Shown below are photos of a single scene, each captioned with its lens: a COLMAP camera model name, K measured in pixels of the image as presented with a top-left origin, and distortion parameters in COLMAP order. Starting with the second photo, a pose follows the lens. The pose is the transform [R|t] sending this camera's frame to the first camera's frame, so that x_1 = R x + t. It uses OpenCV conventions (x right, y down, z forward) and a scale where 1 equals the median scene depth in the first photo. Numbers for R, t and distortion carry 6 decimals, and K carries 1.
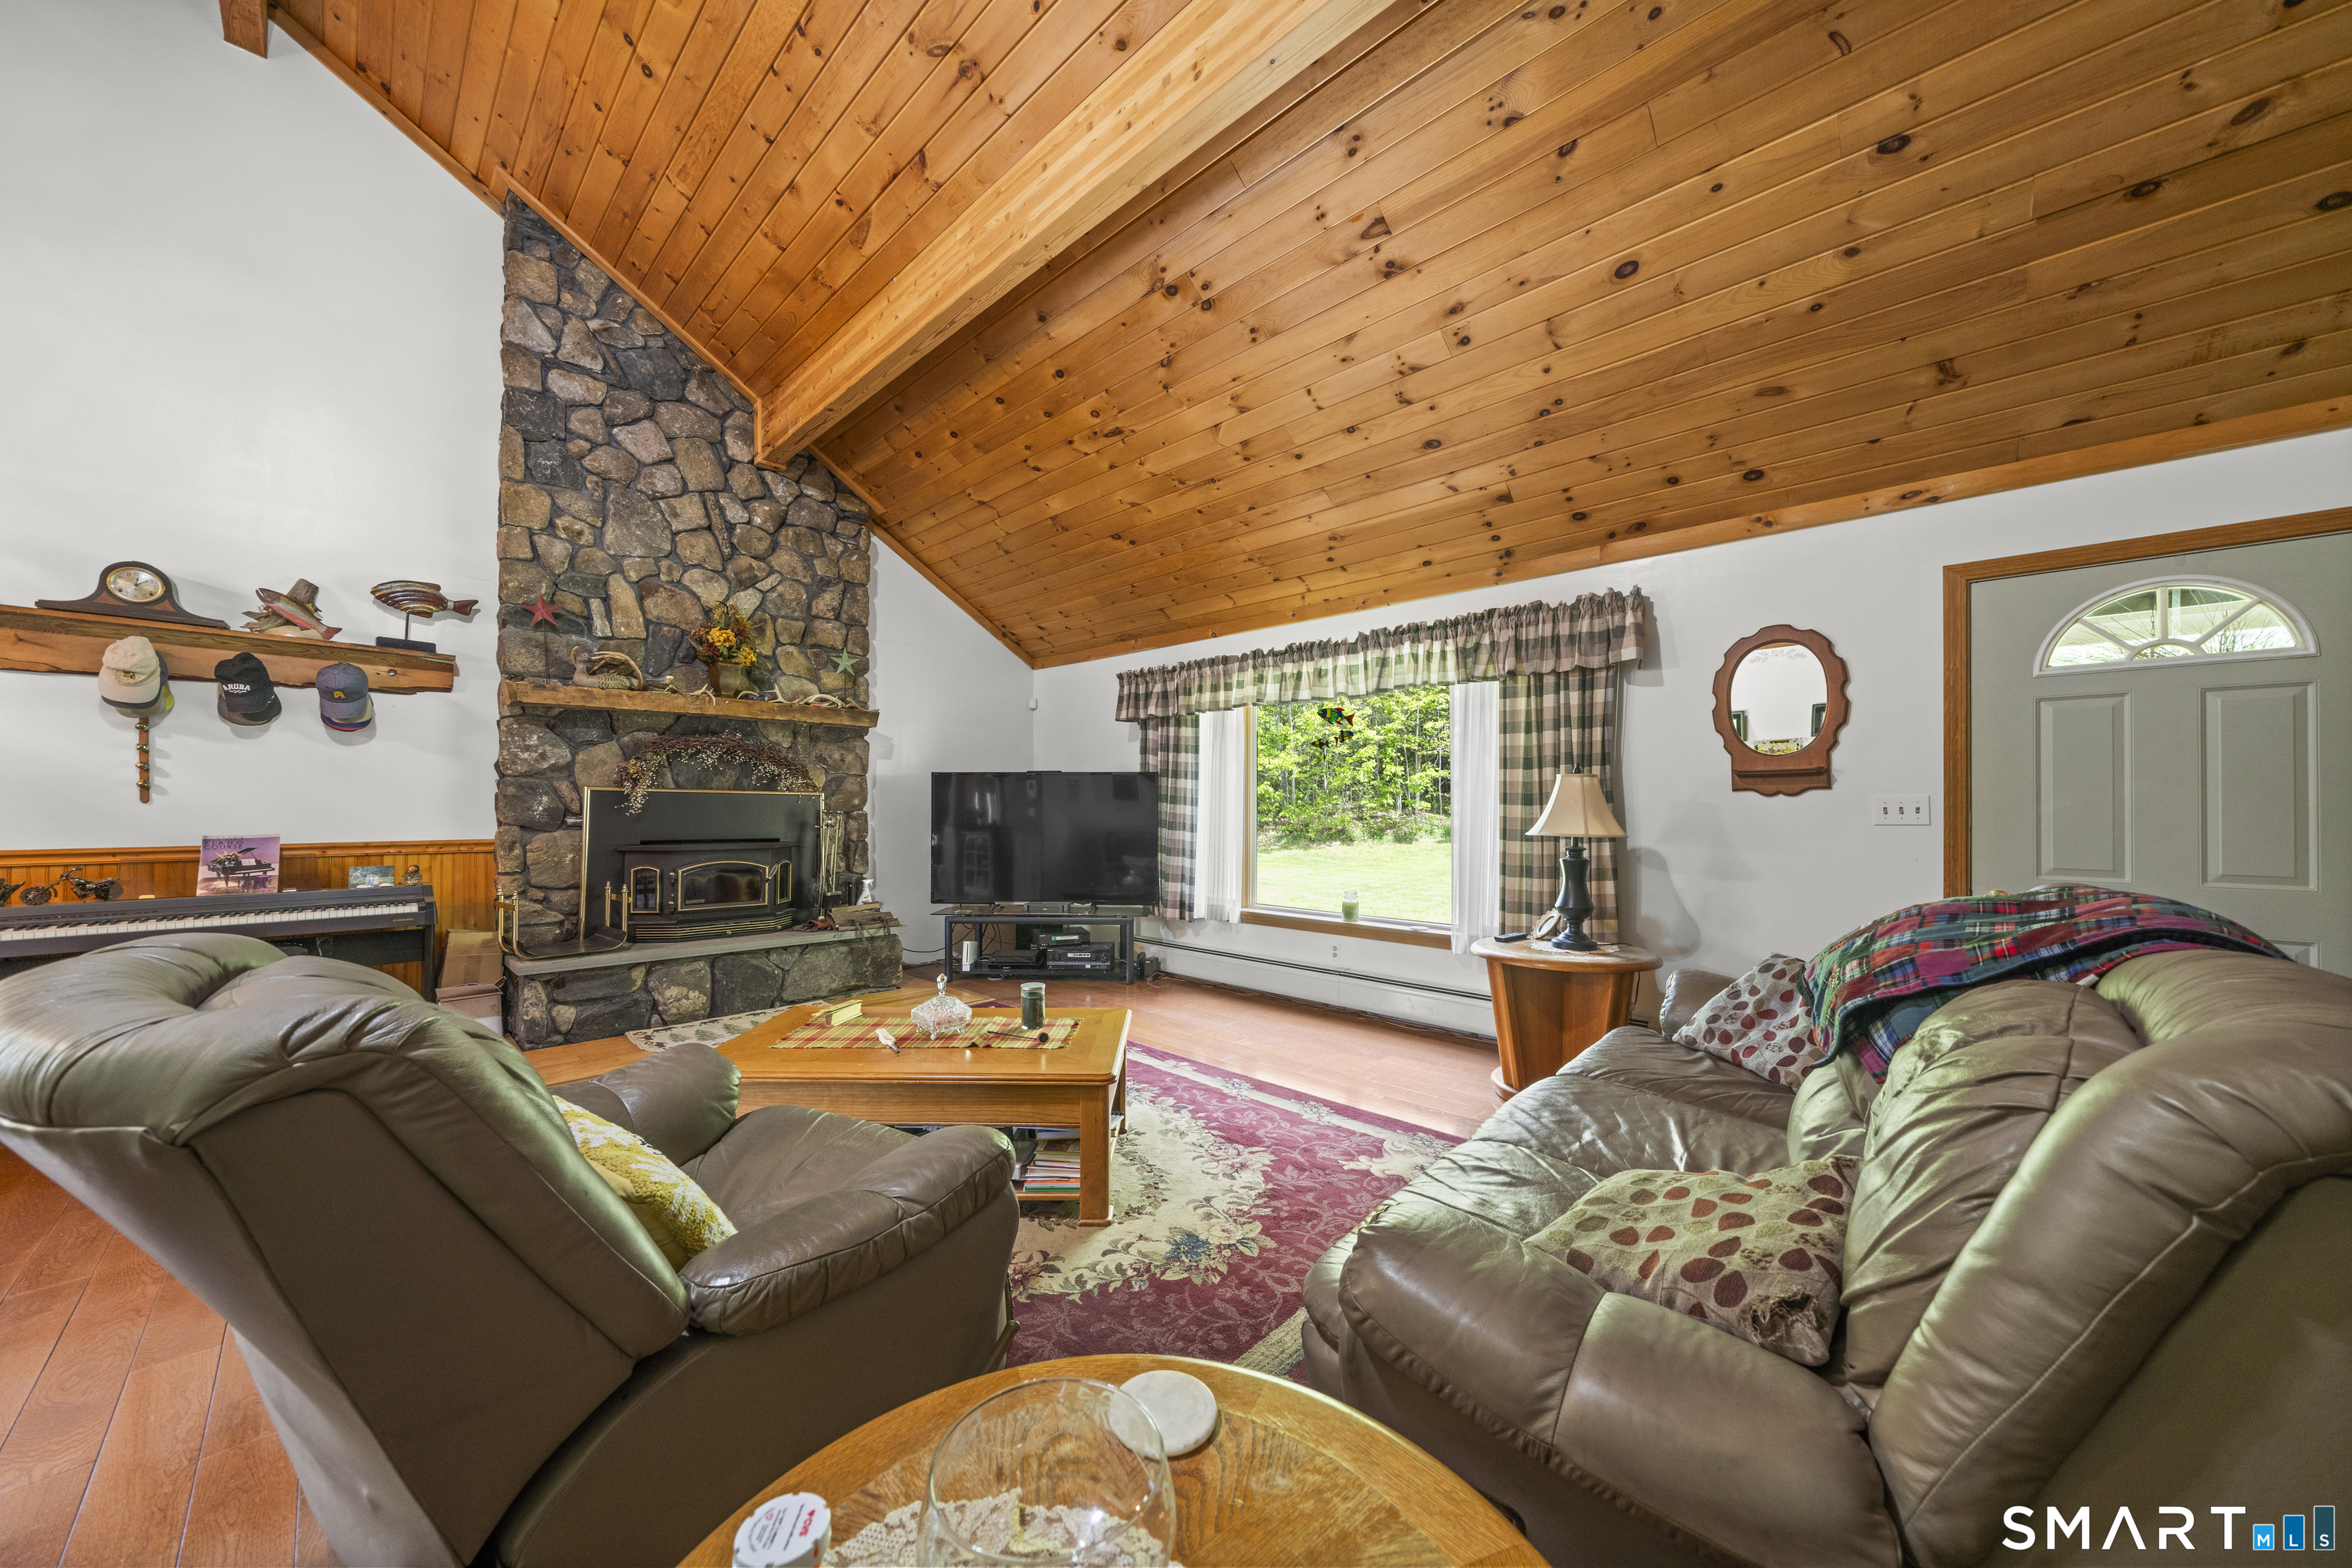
lens RADIAL K [[785.8, 0, 1177.9], [0, 785.8, 798.1], [0, 0, 1]] dist [-0.013425, -0.000177]
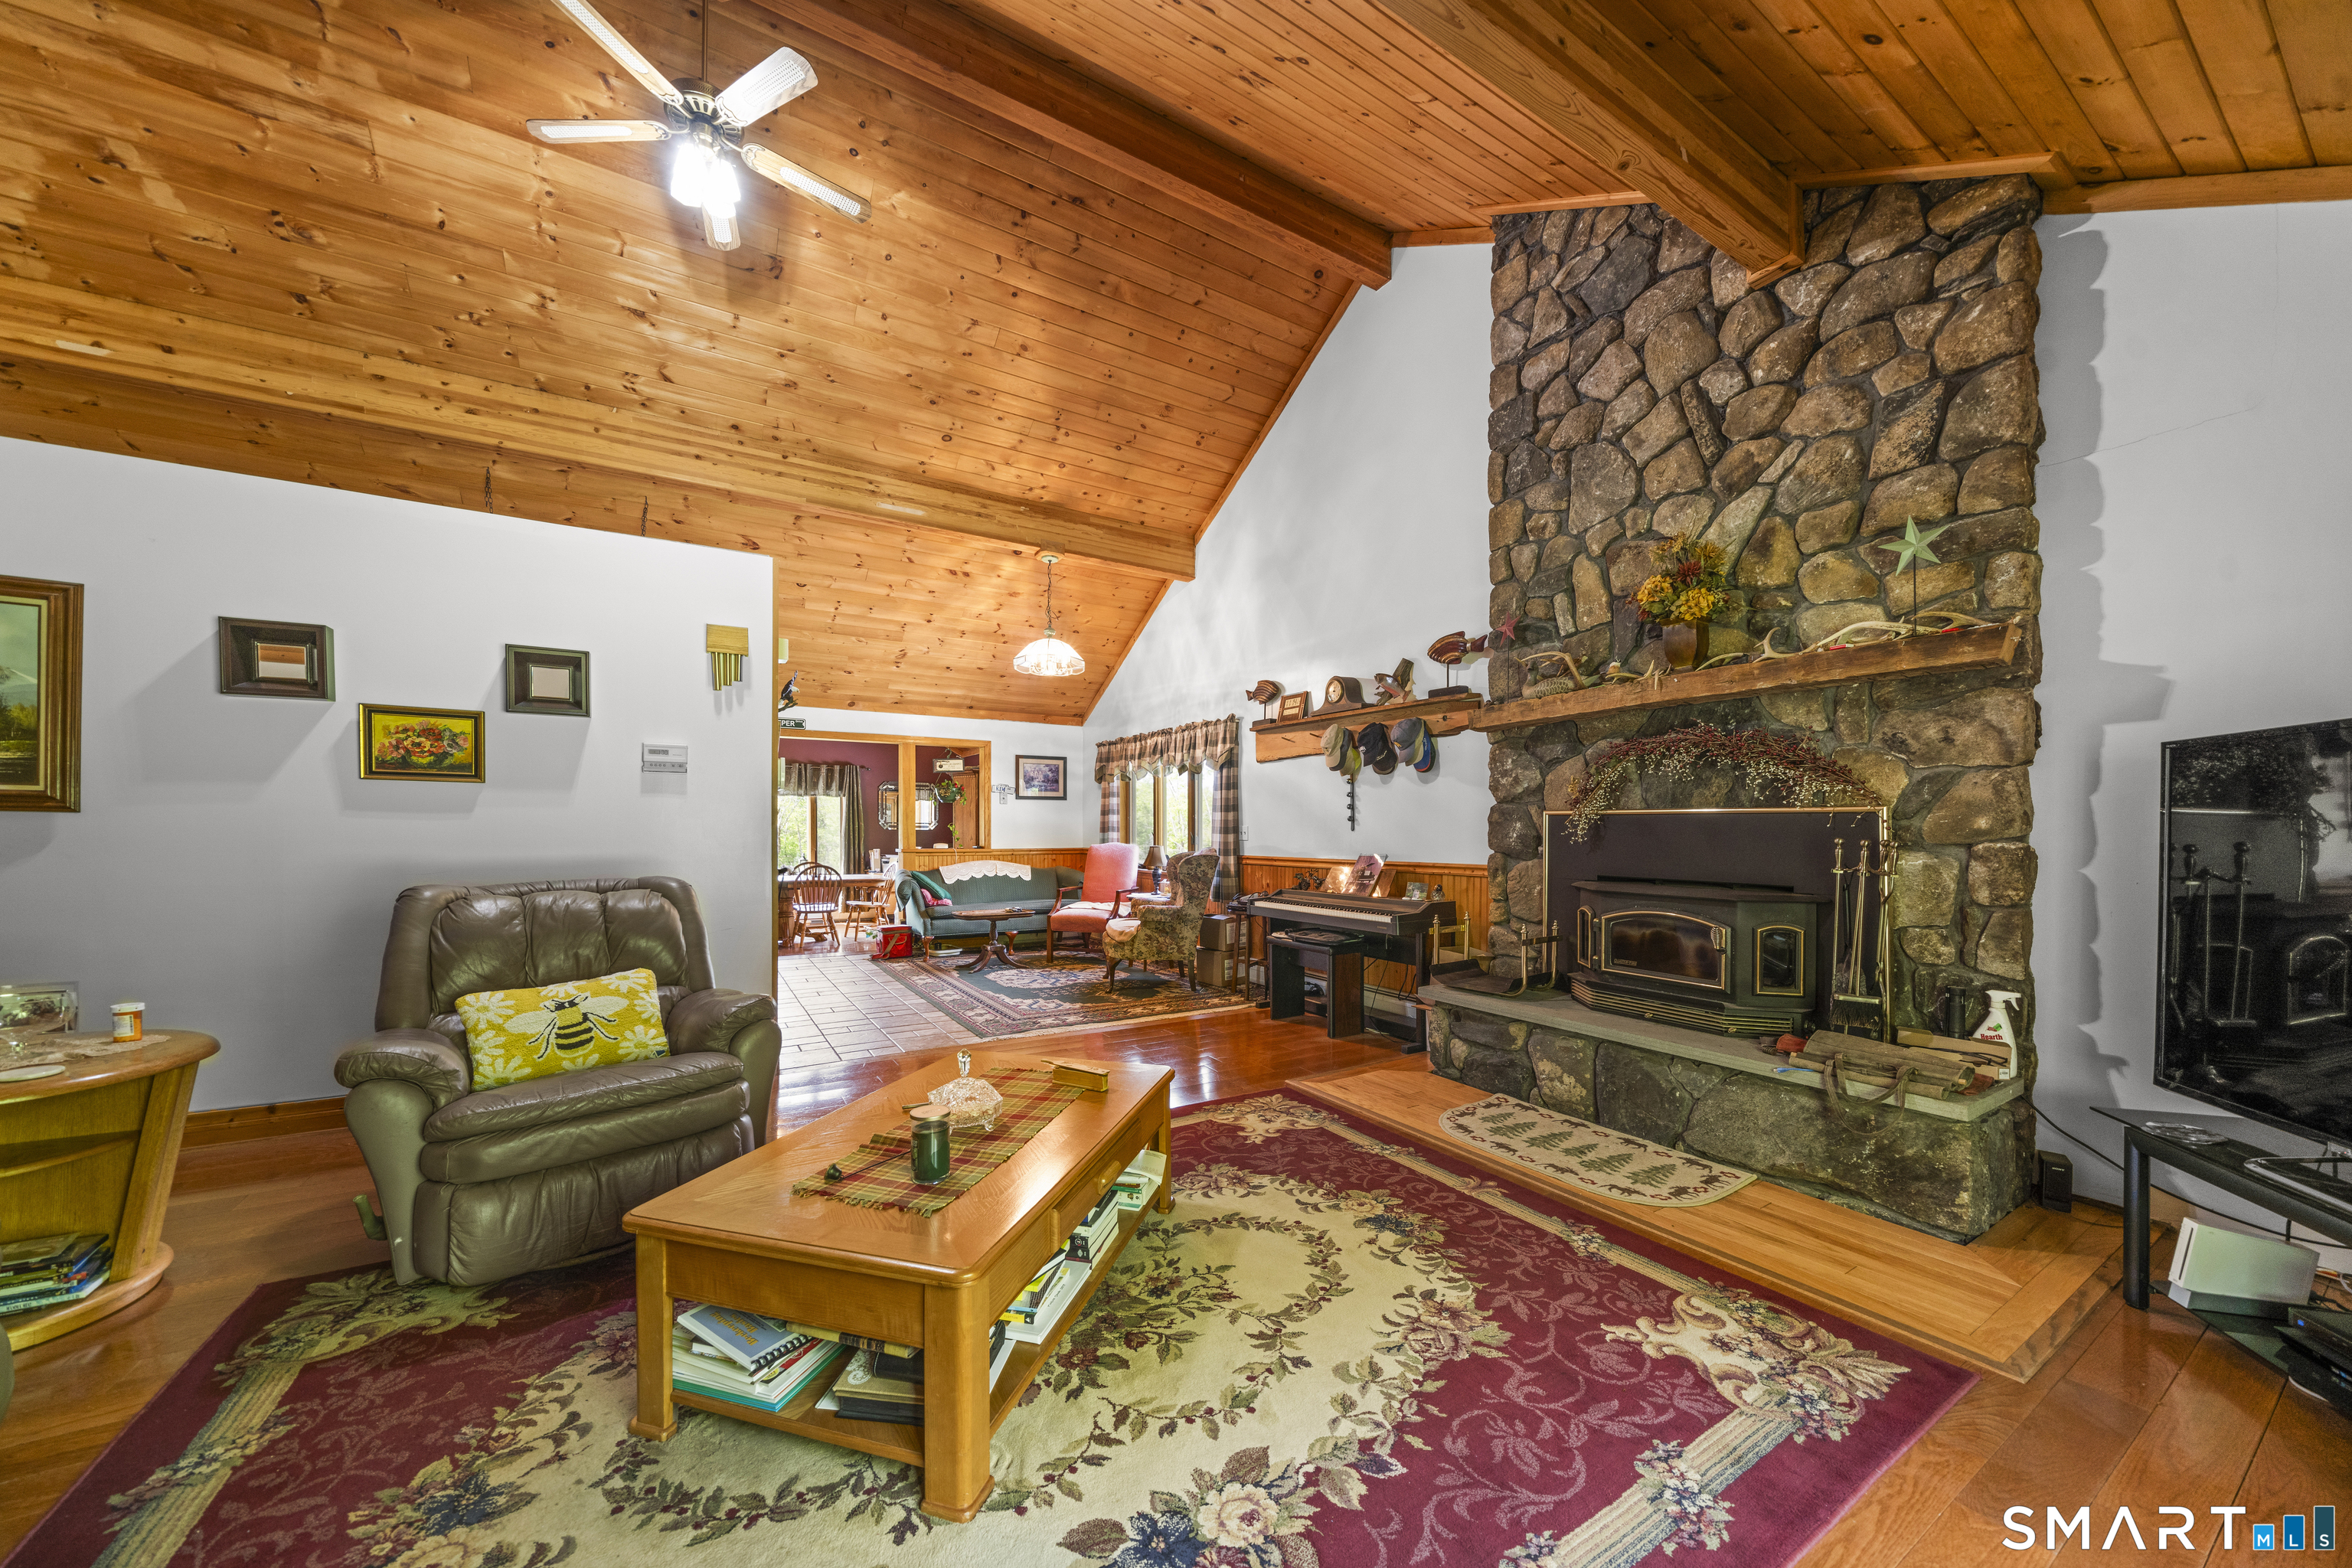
lens RADIAL K [[833.8, 0, 1201.3], [0, 833.8, 828.8], [0, 0, 1]] dist [0.003720, 0.000023]
pose [[-0.258278, -0.007664, -0.966040, 0.252153], [0.005967, 0.999937, -0.009528, 0.012562], [0.966052, -0.008225, -0.258216, 0.846691]]
